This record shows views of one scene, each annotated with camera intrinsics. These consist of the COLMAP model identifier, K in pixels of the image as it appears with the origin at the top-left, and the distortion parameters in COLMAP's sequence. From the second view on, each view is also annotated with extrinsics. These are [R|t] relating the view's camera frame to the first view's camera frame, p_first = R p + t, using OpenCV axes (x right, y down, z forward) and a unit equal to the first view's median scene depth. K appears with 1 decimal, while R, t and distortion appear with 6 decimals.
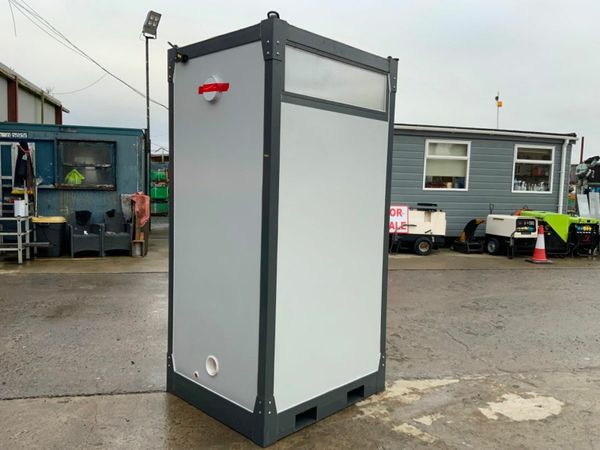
lens RADIAL K [[503.8, 0, 300.6], [0, 503.8, 225.0], [0, 0, 1]] dist [0.007757, -0.020651]
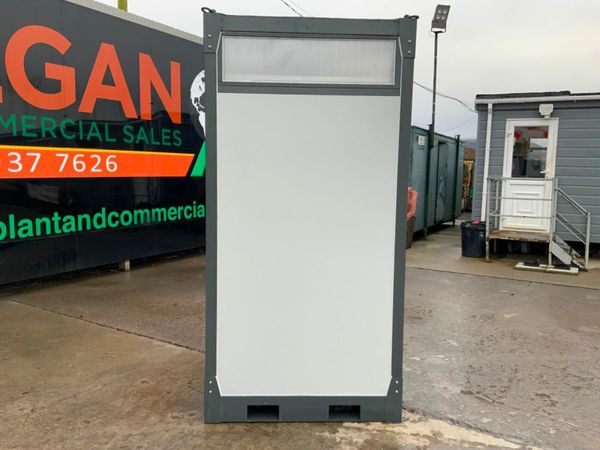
lens RADIAL K [[503.8, 0, 299.7], [0, 503.8, 223.9], [0, 0, 1]] dist [0.007757, -0.020651]
pose [[0.720962, 0.054810, -0.690803, 0.612048], [-0.053275, 0.998301, 0.023606, -0.007785], [0.690923, 0.019783, 0.722657, 0.288672]]
